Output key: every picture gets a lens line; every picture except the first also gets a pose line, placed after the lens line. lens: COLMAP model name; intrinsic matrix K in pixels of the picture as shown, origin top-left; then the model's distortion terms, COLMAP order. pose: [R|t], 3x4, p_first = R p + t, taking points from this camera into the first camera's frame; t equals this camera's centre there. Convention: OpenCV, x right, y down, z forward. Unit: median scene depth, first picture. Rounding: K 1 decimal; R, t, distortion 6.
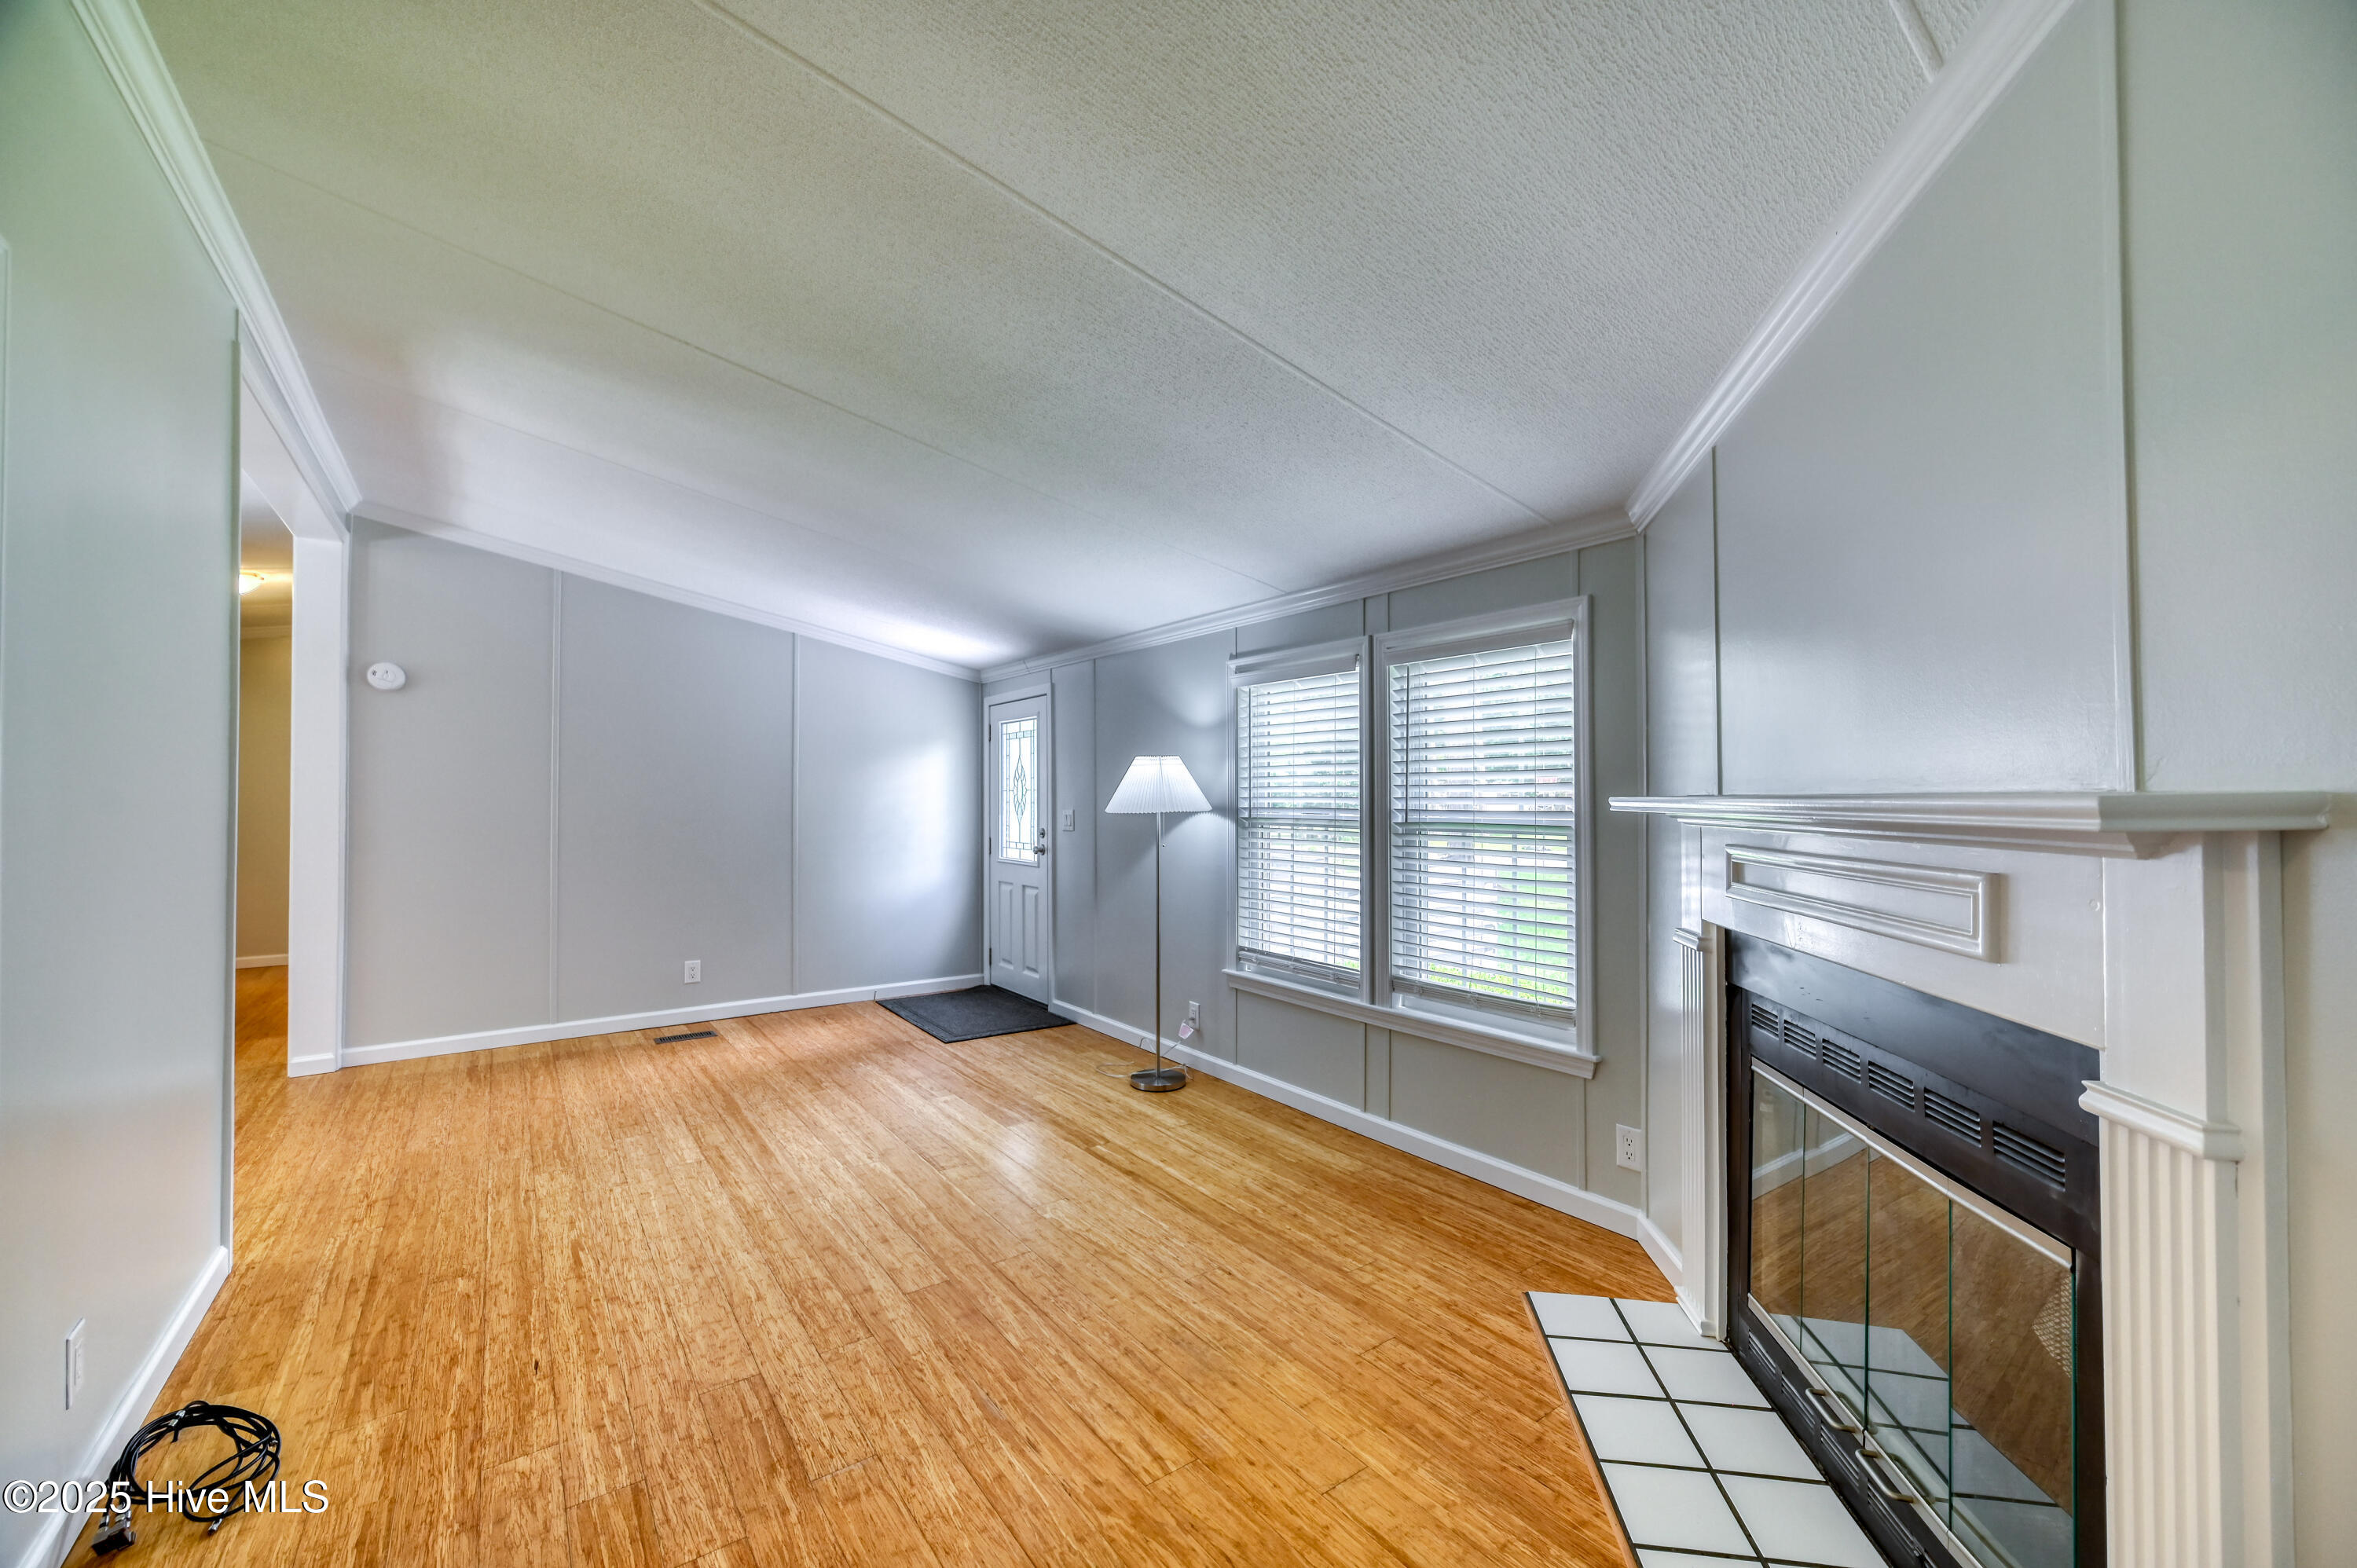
lens RADIAL K [[937.4, 0, 1172.9], [0, 937.4, 791.8], [0, 0, 1]] dist [0.000121, 0.000322]
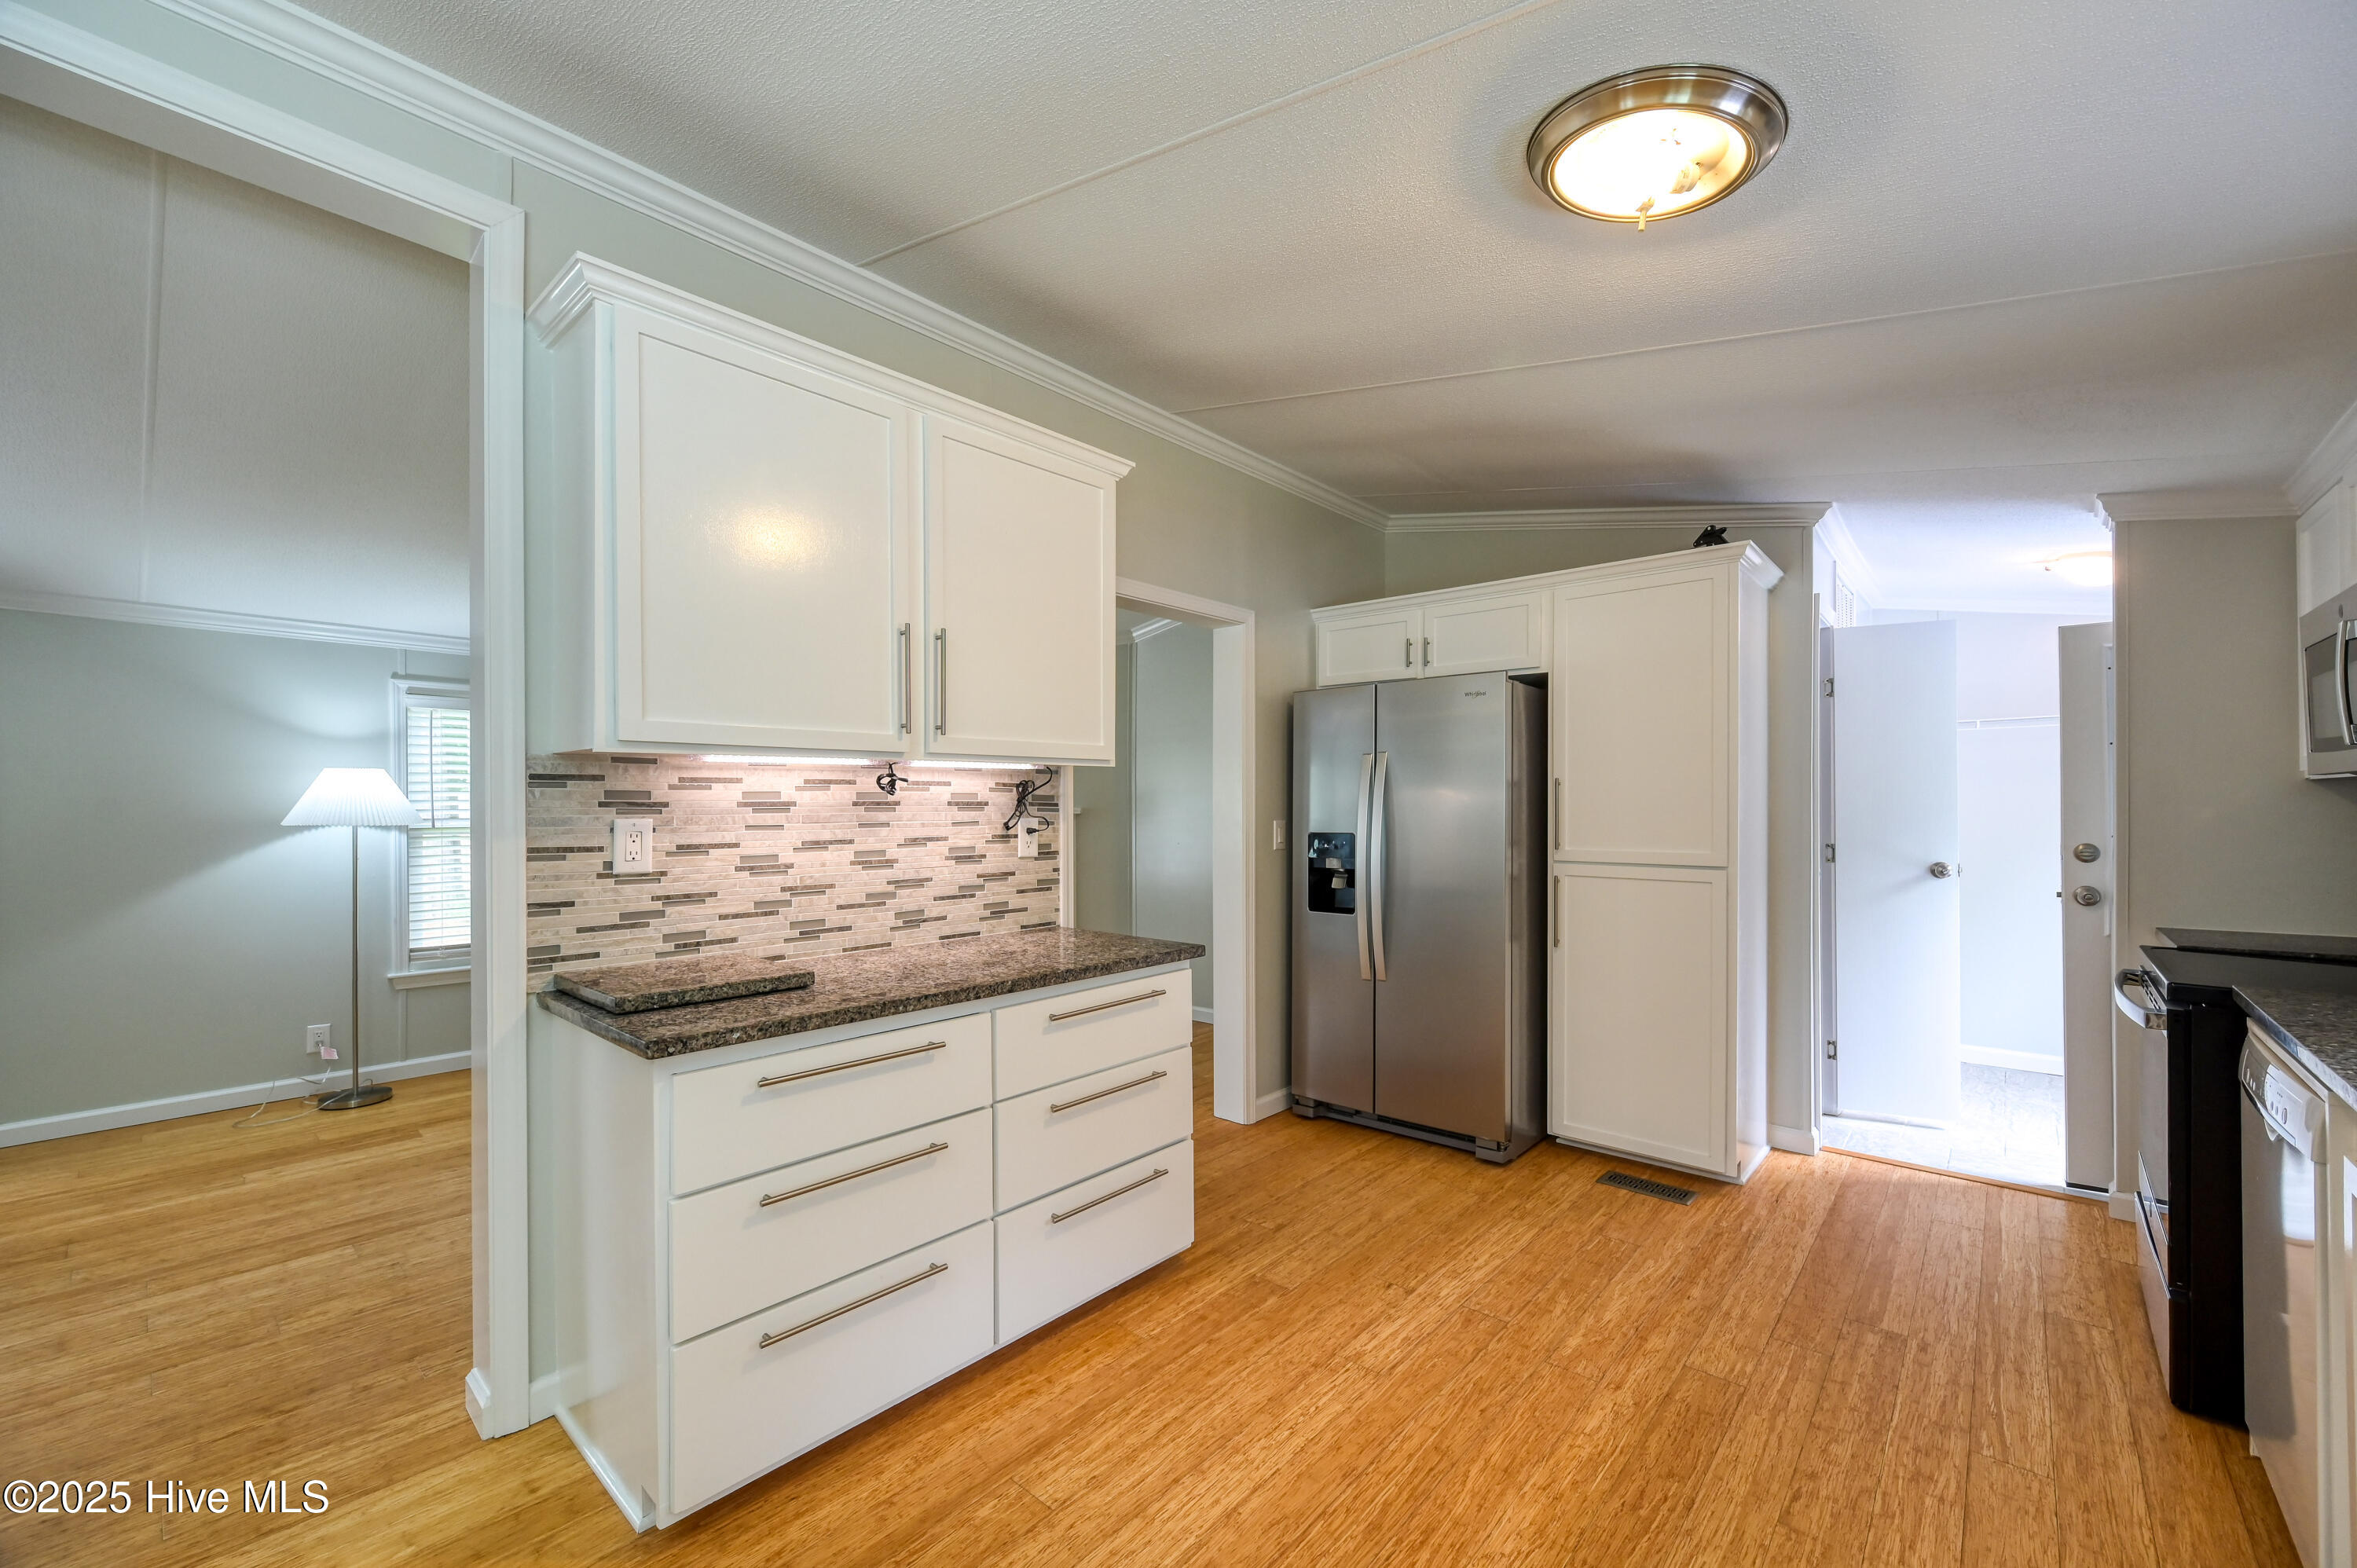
lens RADIAL K [[937.4, 0, 1185.4], [0, 937.4, 815.1], [0, 0, 1]] dist [0.000121, 0.000322]
pose [[-0.213893, -0.007902, 0.976825, -1.929583], [-0.002840, 0.999968, 0.007467, 0.003347], [-0.976853, -0.001177, -0.213908, 0.598931]]
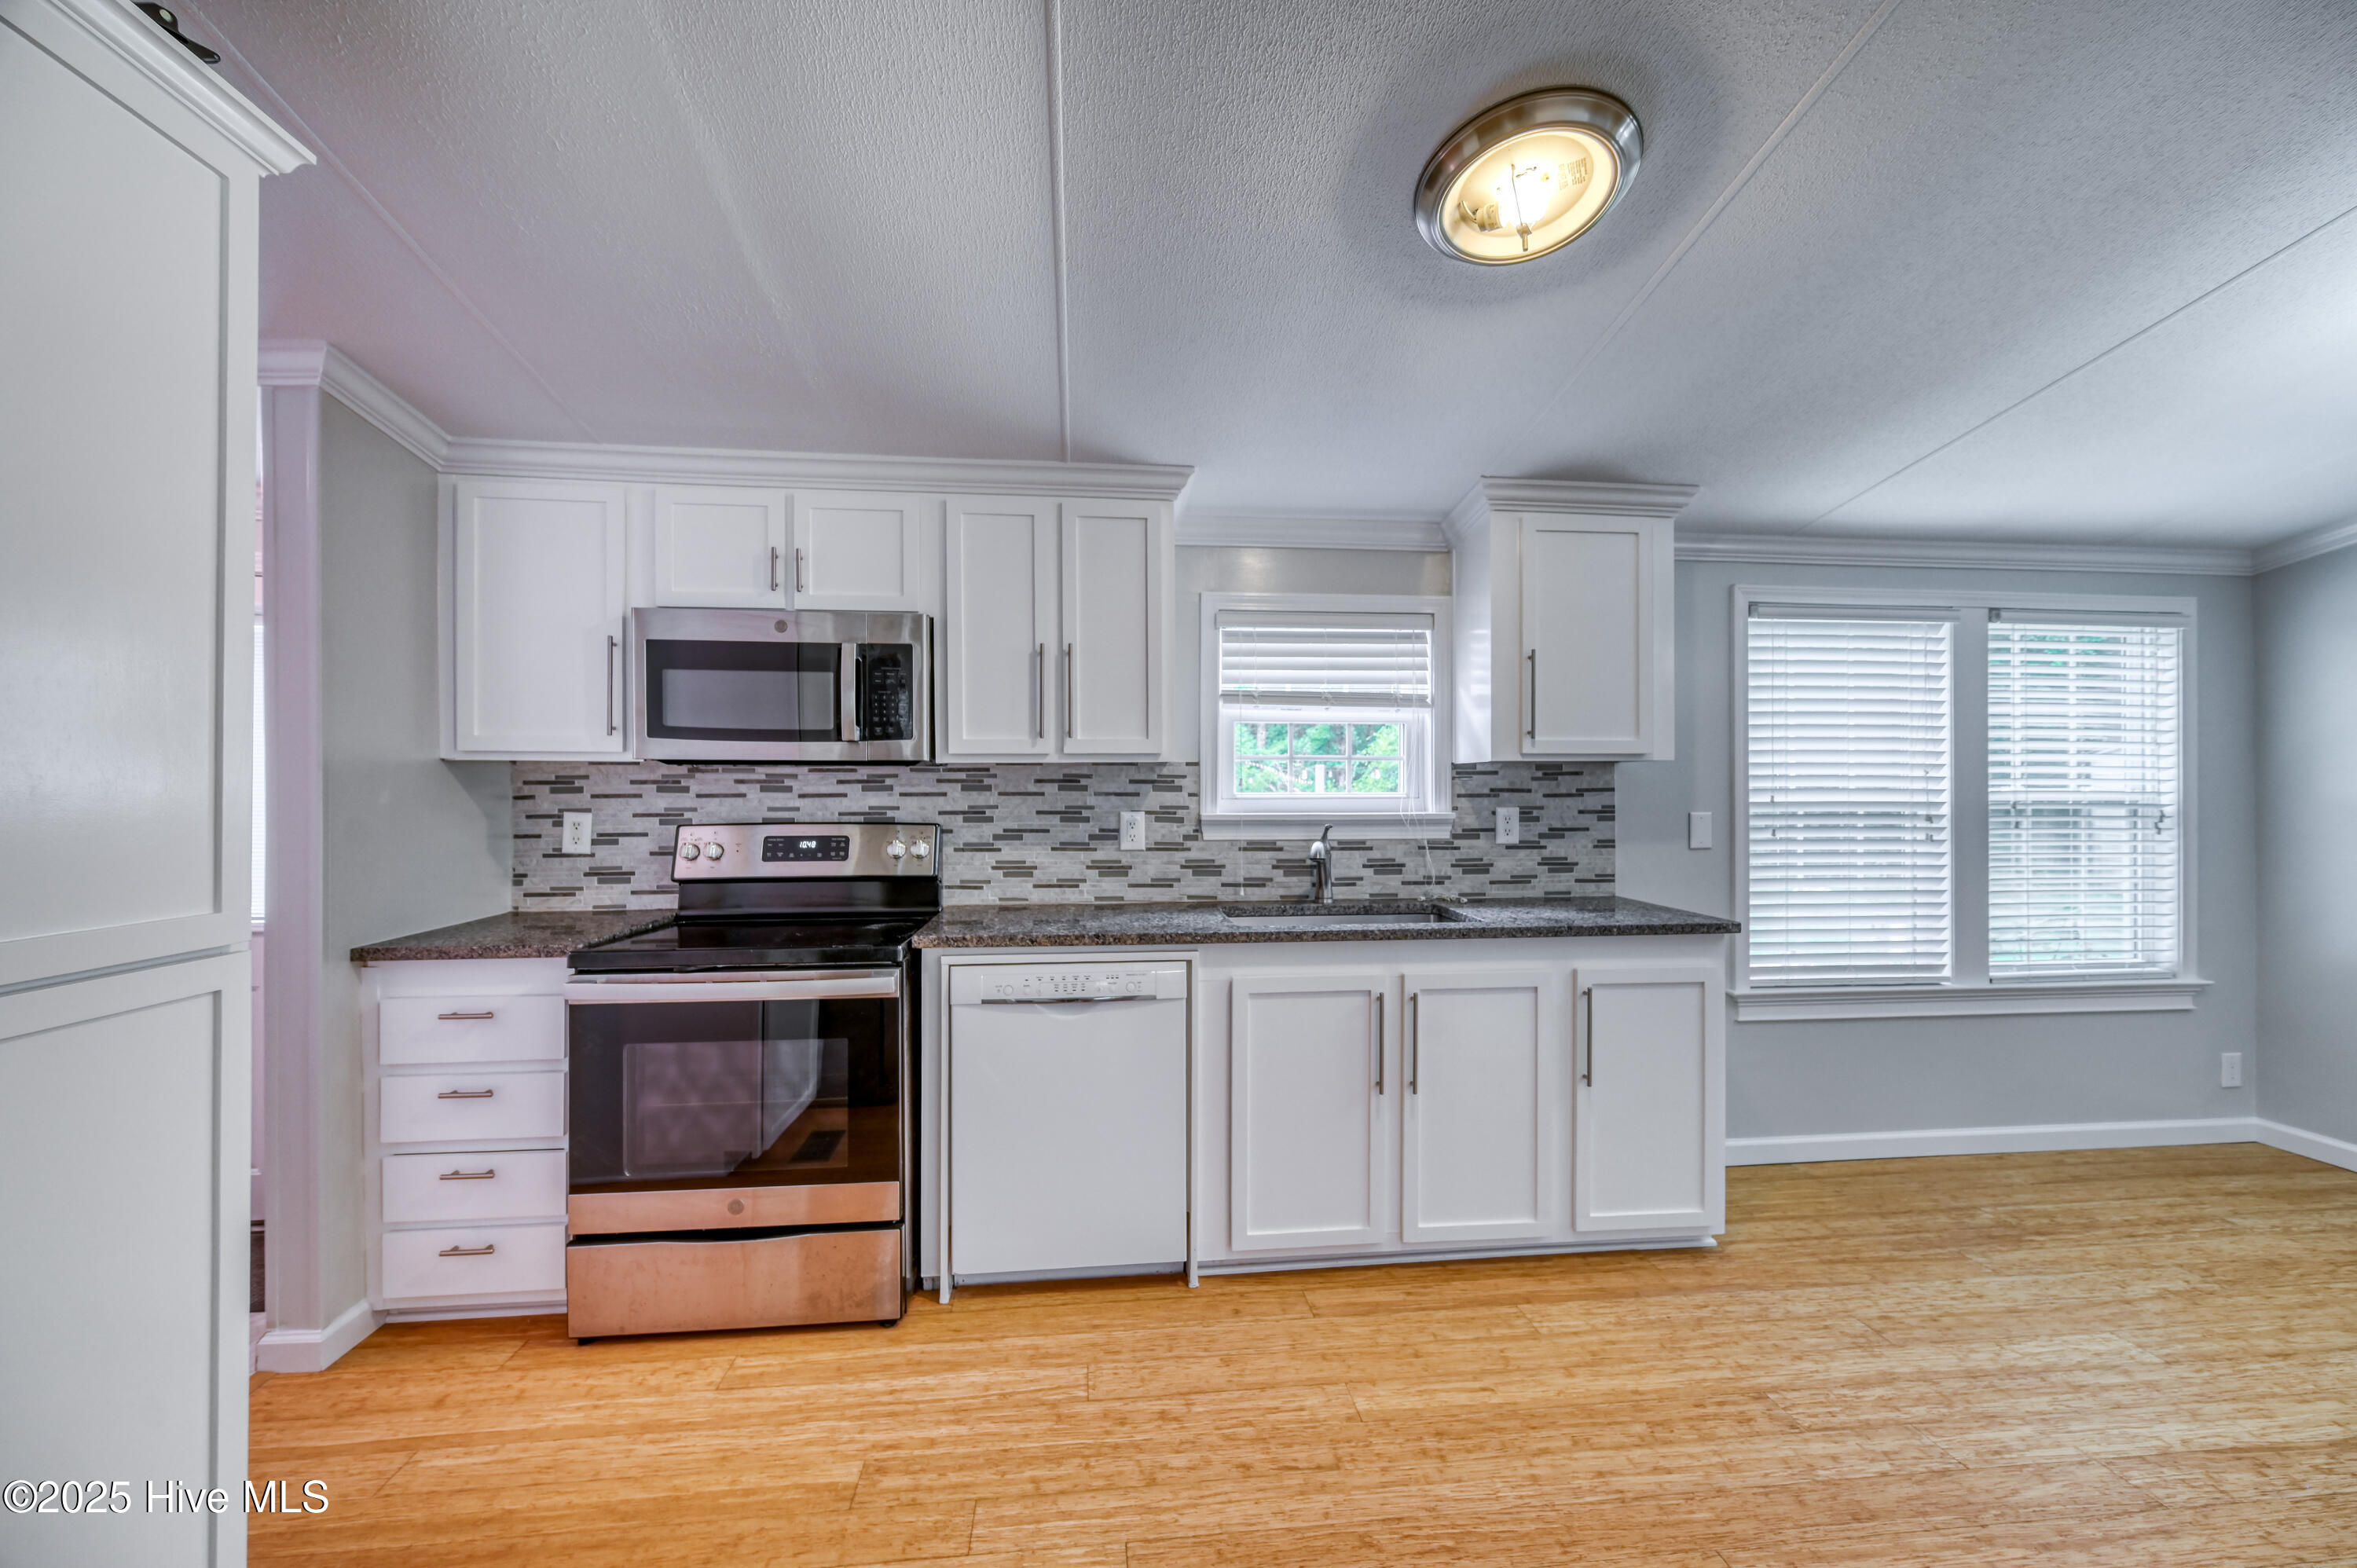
lens RADIAL K [[937.4, 0, 1191.1], [0, 937.4, 784.2], [0, 0, 1]] dist [0.000121, 0.000322]
pose [[-0.496670, -0.006423, -0.867916, -0.728766], [0.005561, 0.999929, -0.010582, 0.008740], [0.867922, -0.010082, -0.496598, 0.301893]]
